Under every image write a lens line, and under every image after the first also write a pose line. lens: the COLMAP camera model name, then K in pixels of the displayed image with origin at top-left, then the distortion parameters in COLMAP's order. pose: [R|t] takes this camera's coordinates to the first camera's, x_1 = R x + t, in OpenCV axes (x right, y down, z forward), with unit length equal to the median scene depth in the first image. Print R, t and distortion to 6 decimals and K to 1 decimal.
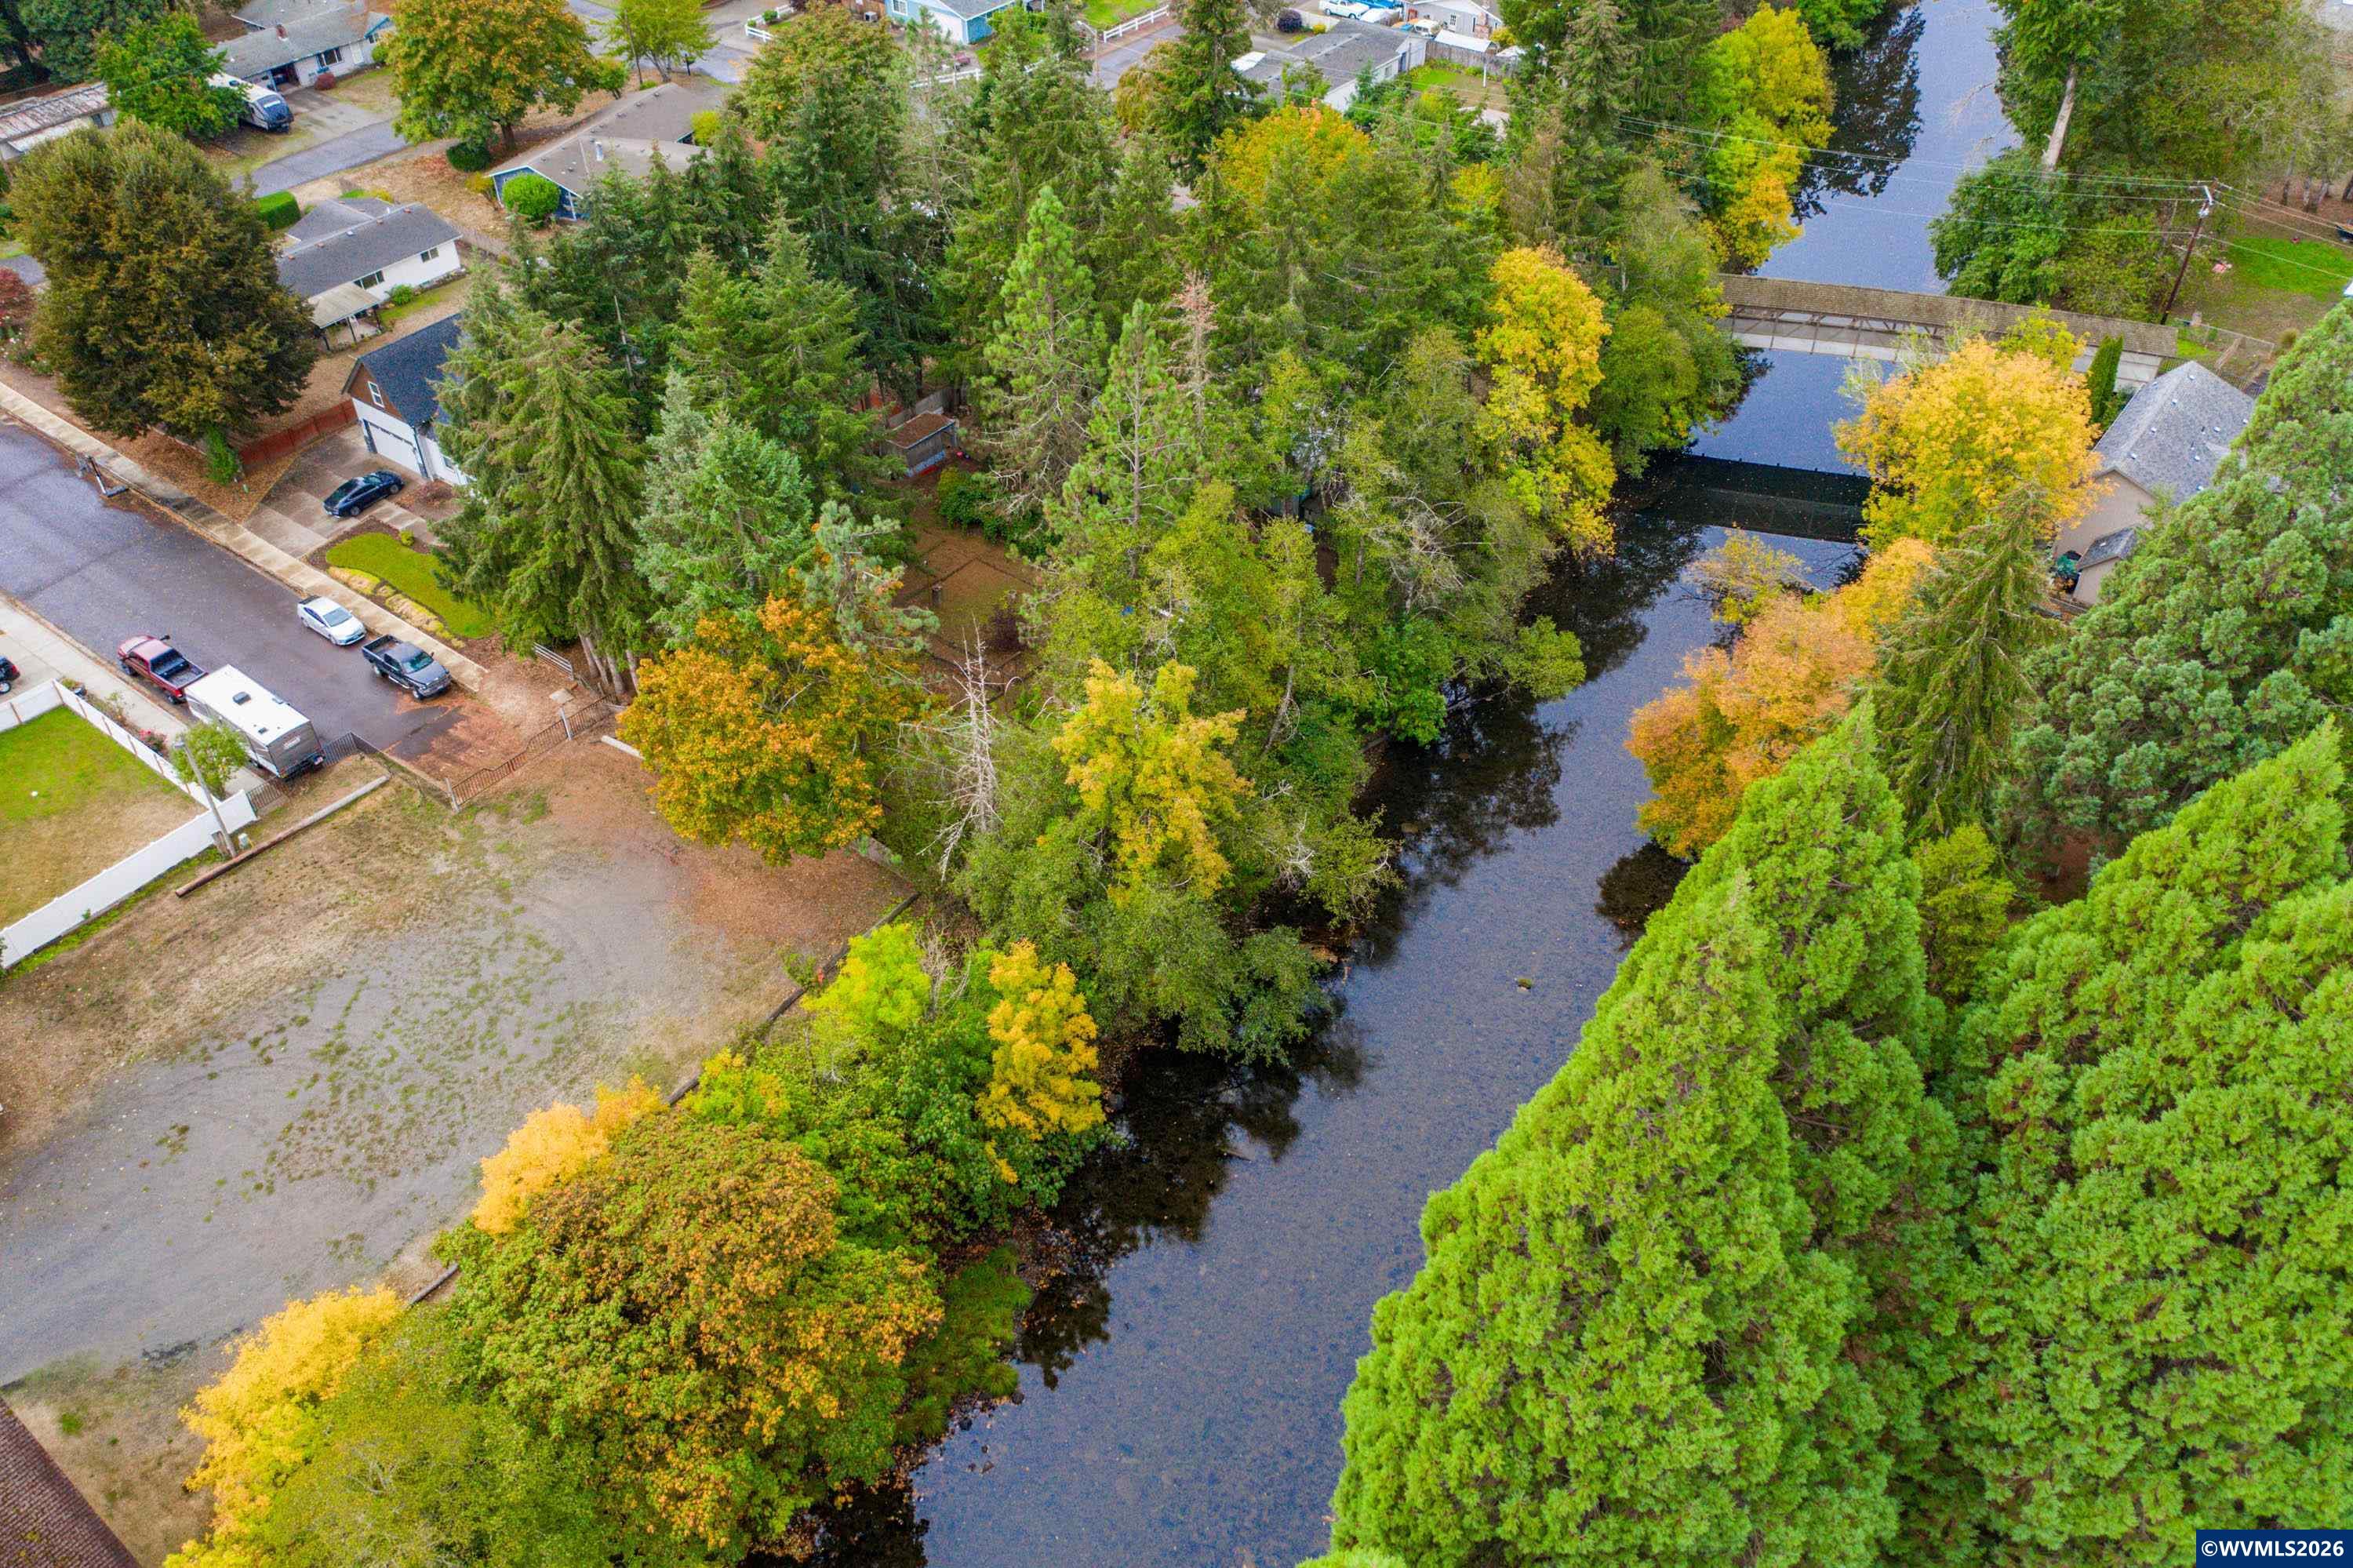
lens RADIAL K [[1862.6, 0, 1179.8], [0, 1862.6, 774.9], [0, 0, 1]] dist [-0.012001, 0.005795]
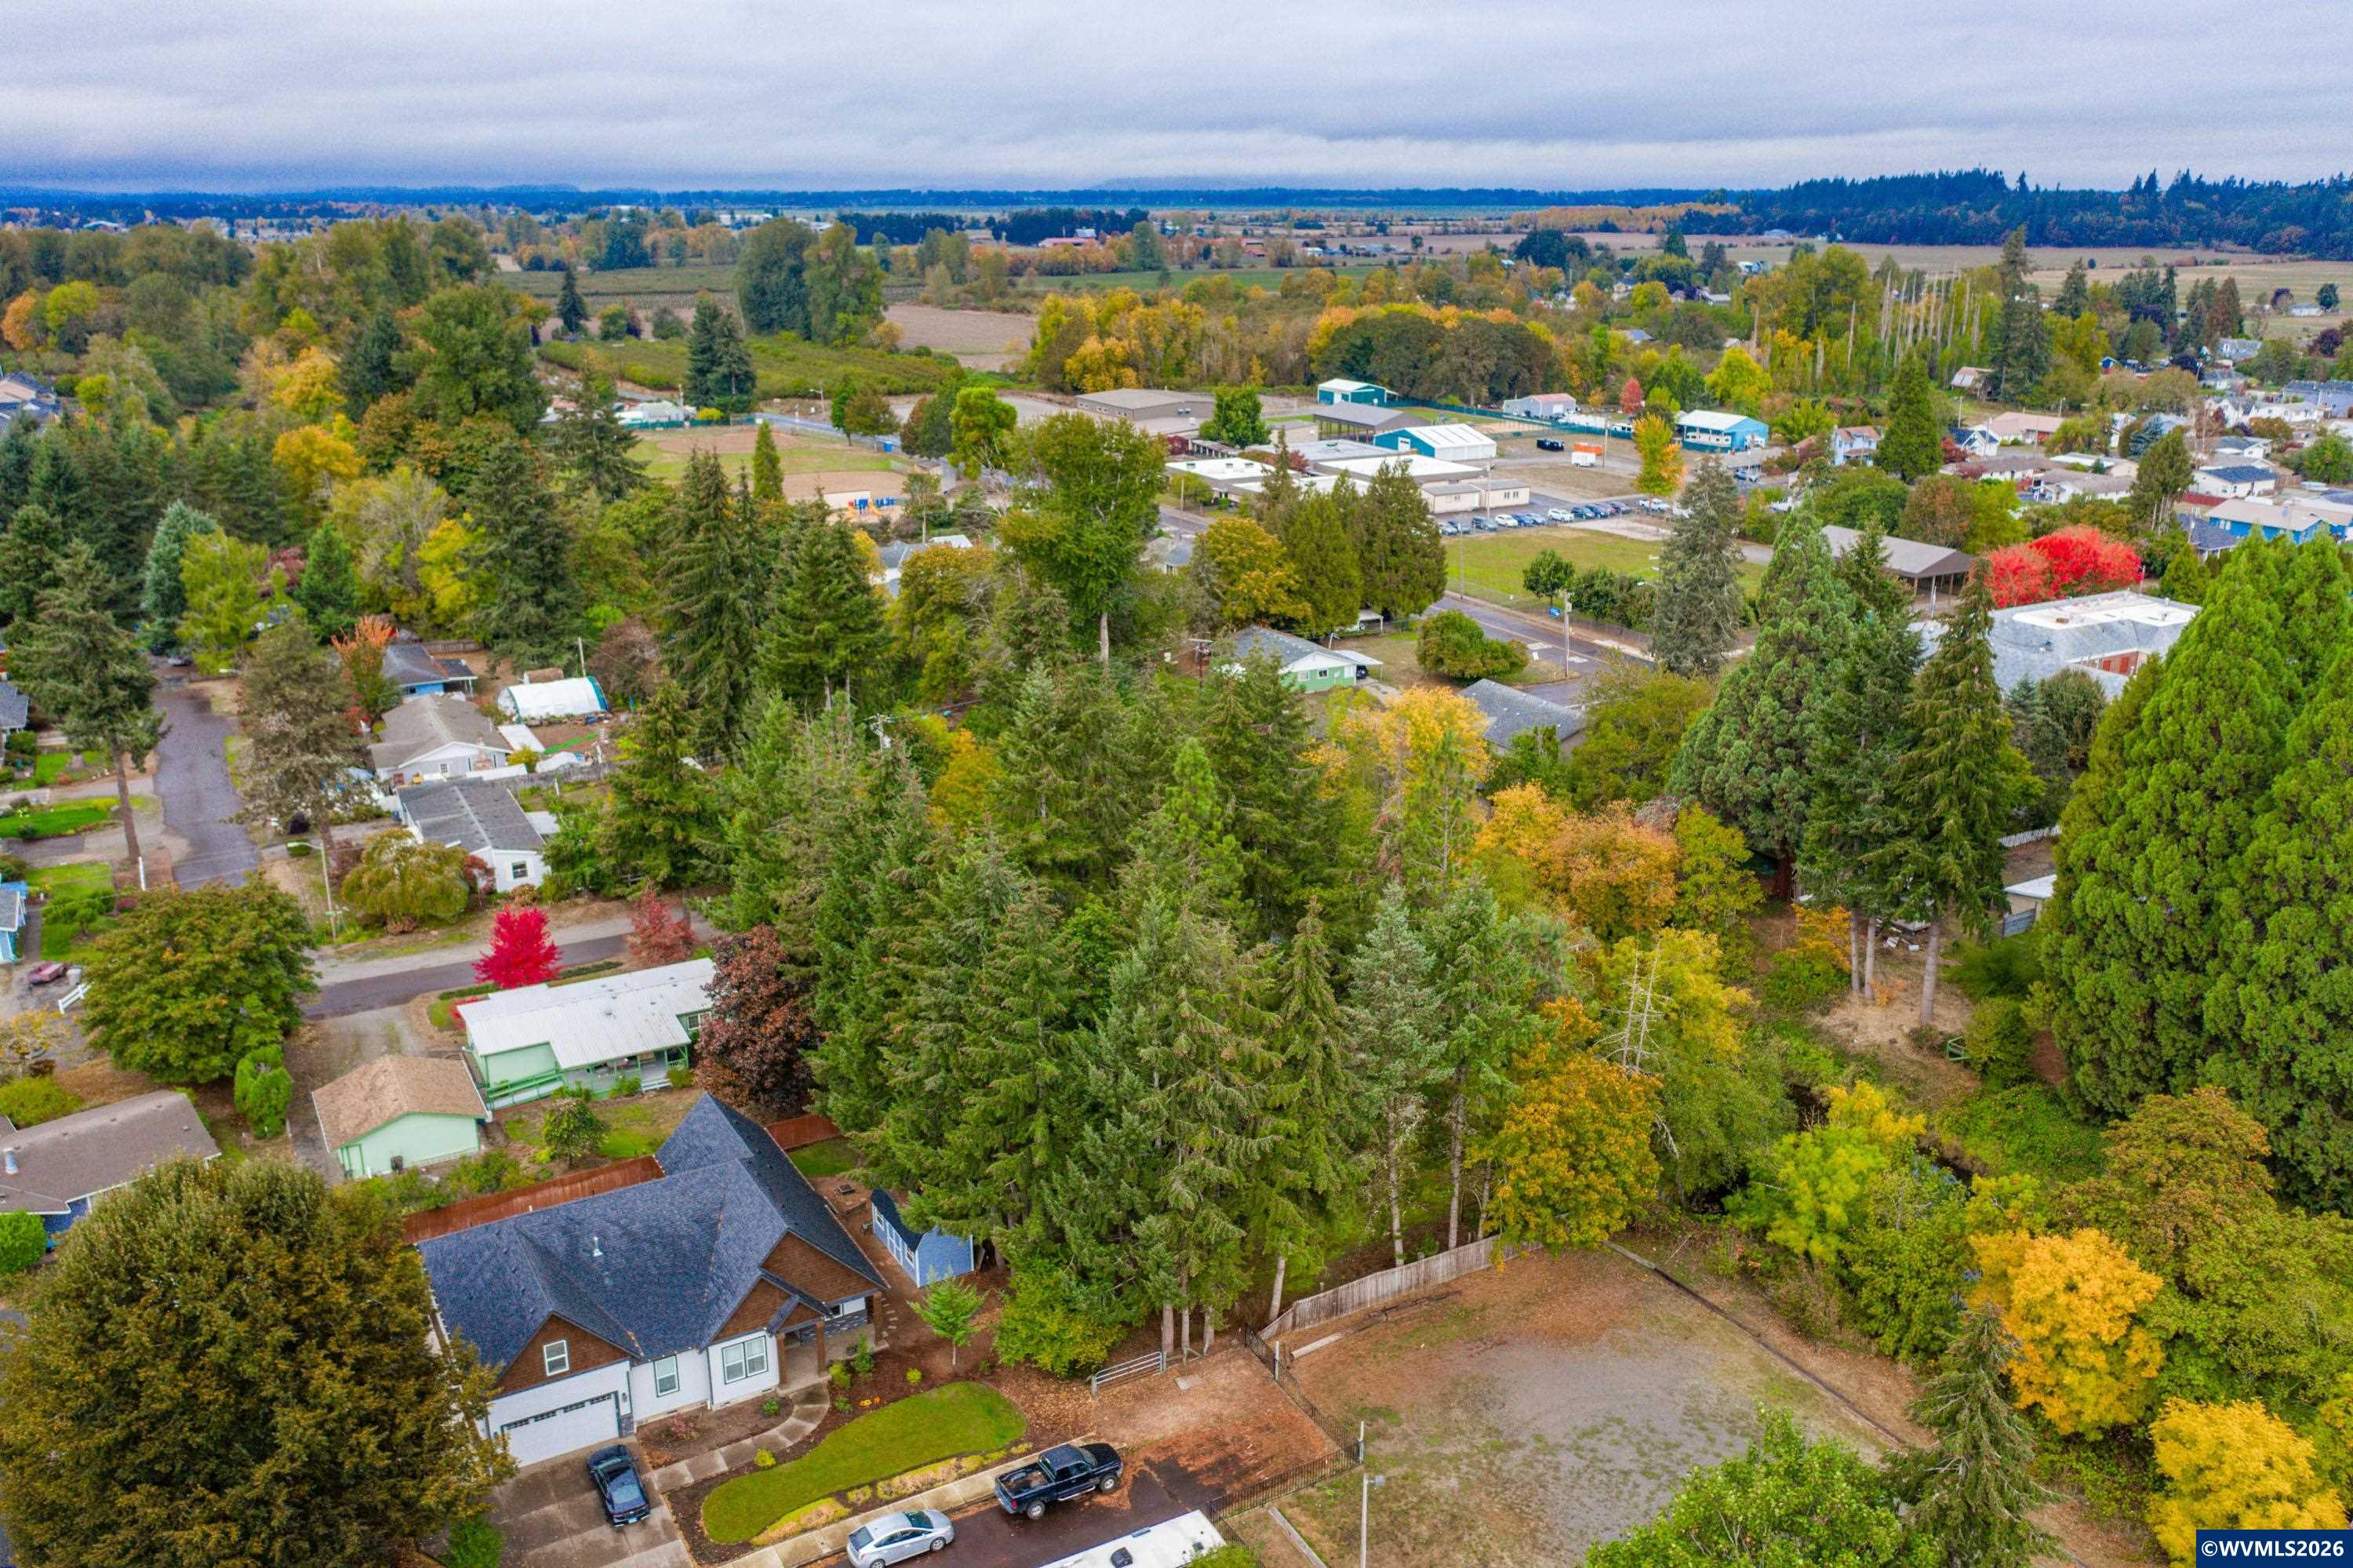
lens RADIAL K [[1872.5, 0, 1178.7], [0, 1872.5, 779.4], [0, 0, 1]] dist [-0.018229, 0.005120]
pose [[0.392354, -0.276379, 0.877310, -1.143776], [0.597283, 0.801899, -0.014497, -0.289441], [-0.699508, 0.529691, 0.479705, 0.465543]]
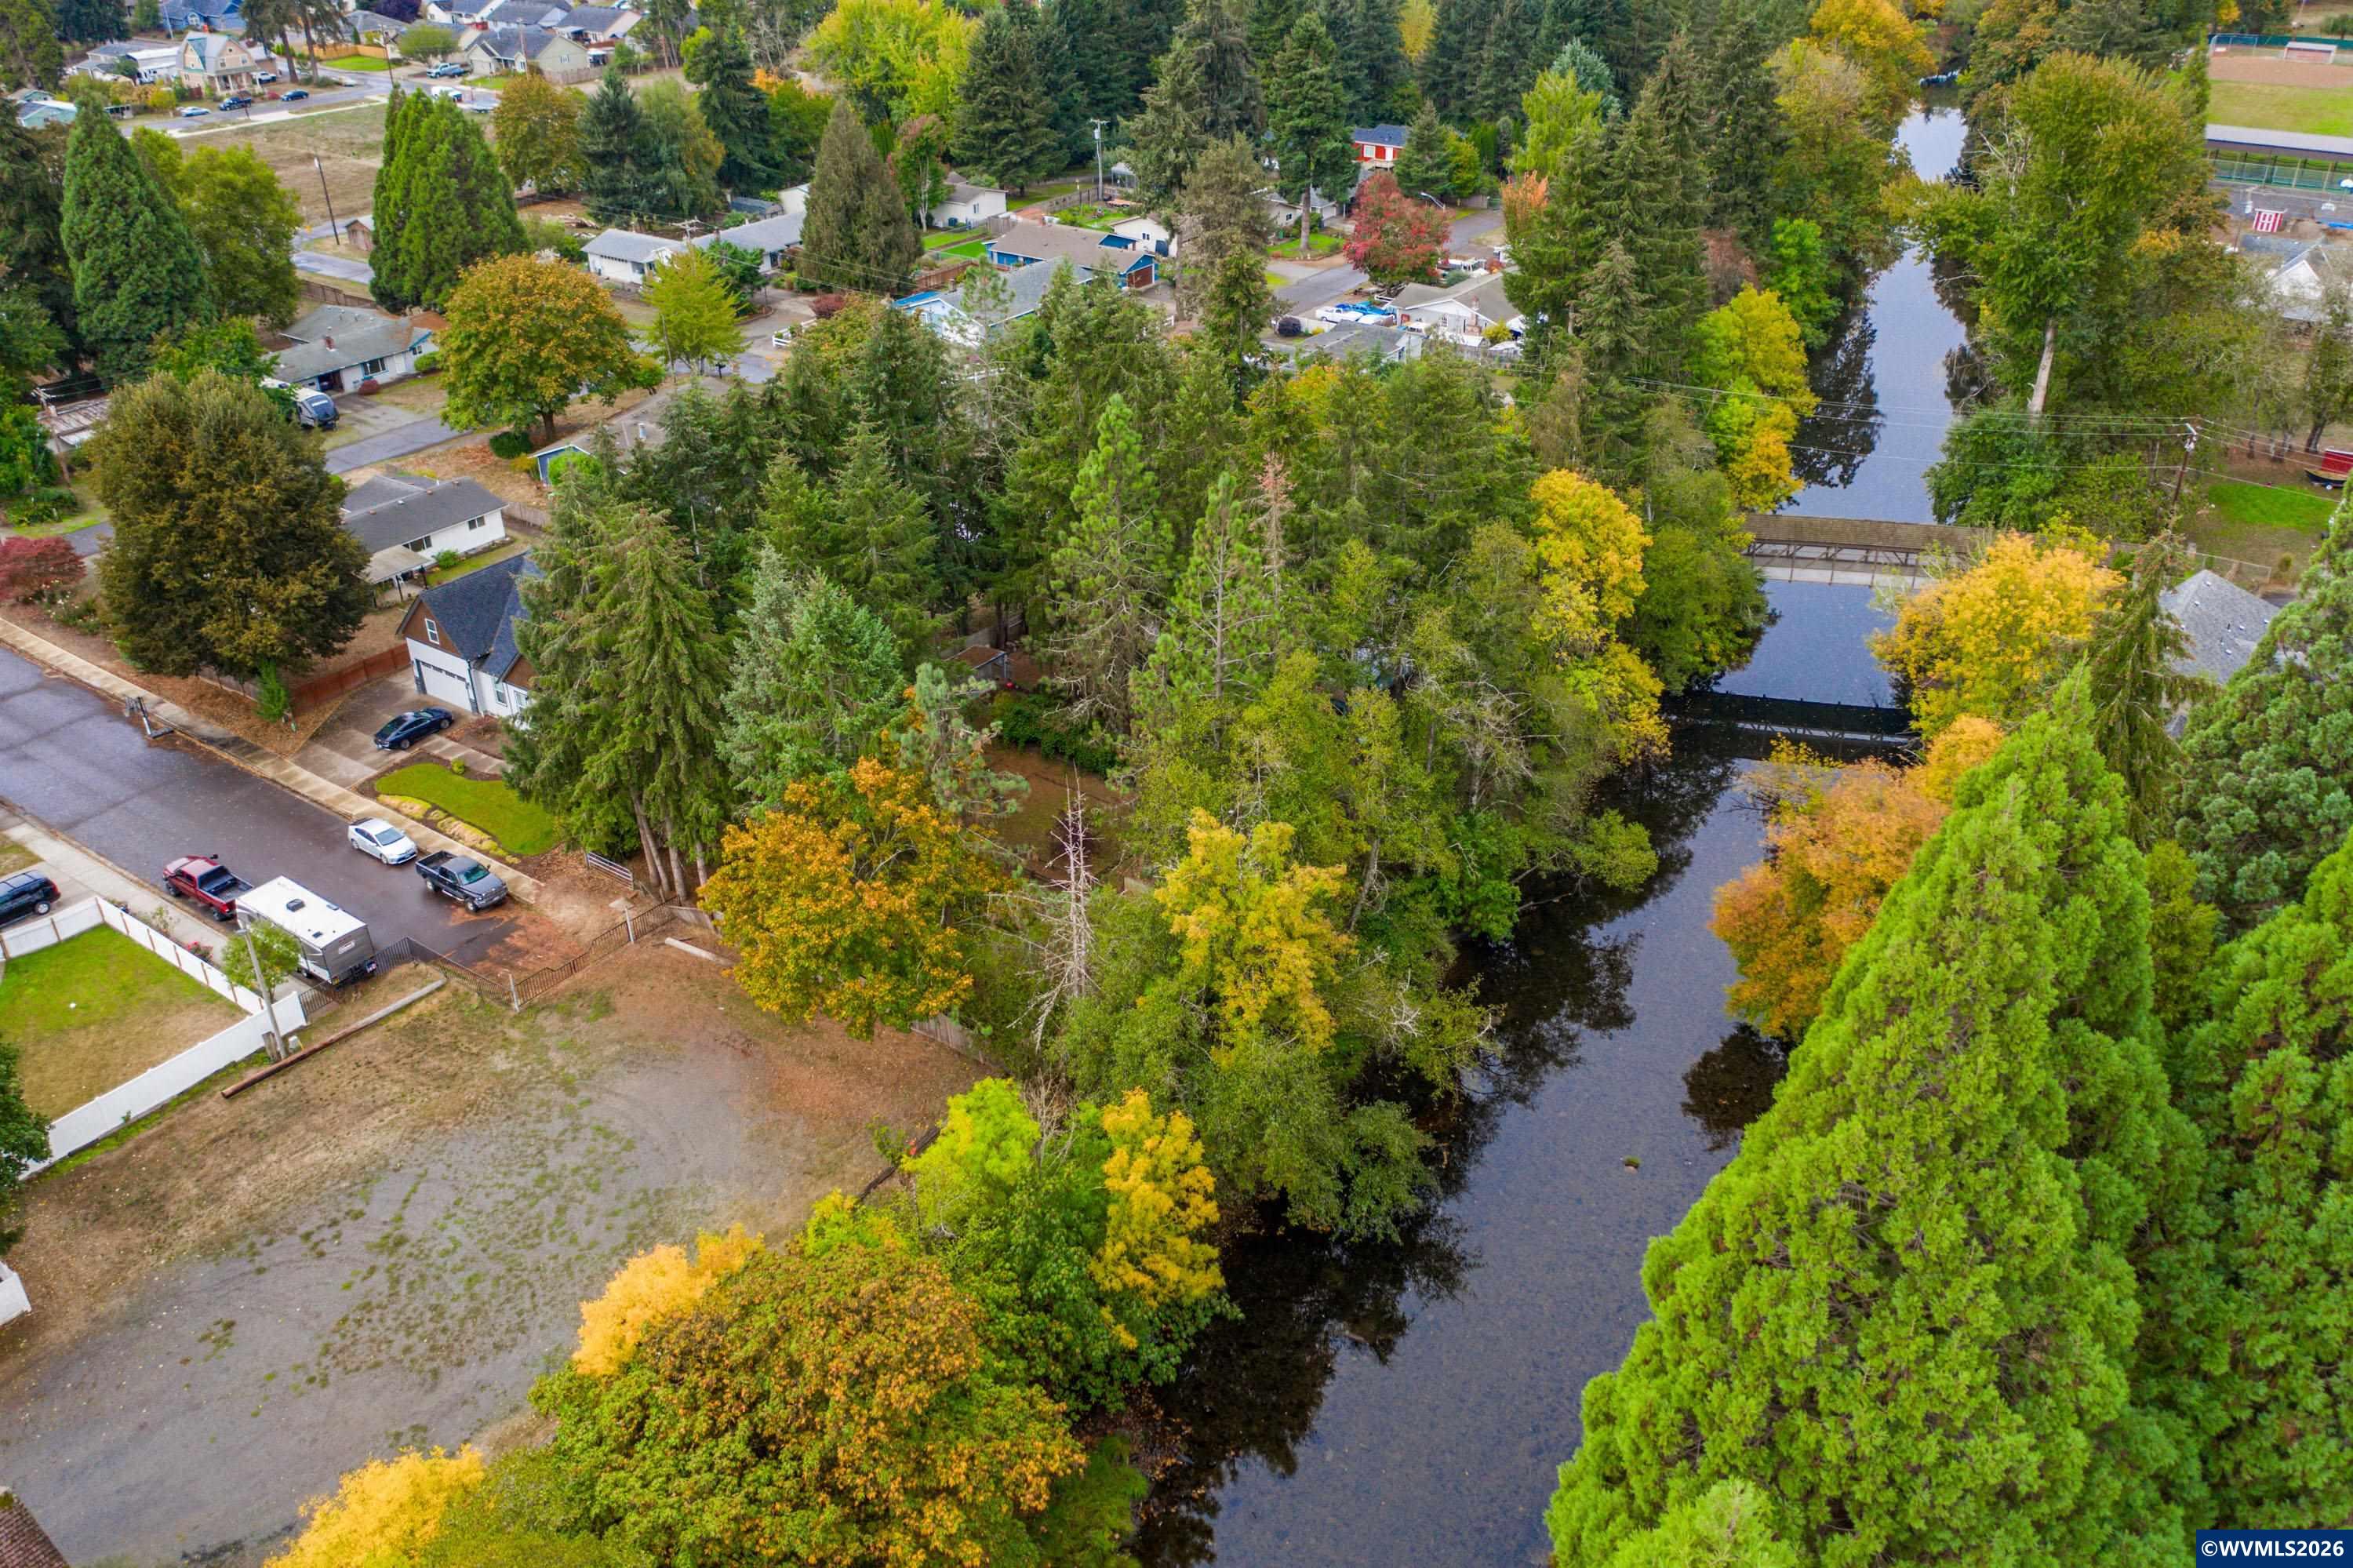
lens RADIAL K [[1862.6, 0, 1179.8], [0, 1862.6, 774.9], [0, 0, 1]] dist [-0.012001, 0.005795]
pose [[0.999518, -0.019275, 0.024341, -0.067531], [0.023630, 0.980777, -0.193697, 0.096181], [-0.020140, 0.194179, 0.980759, 0.023441]]
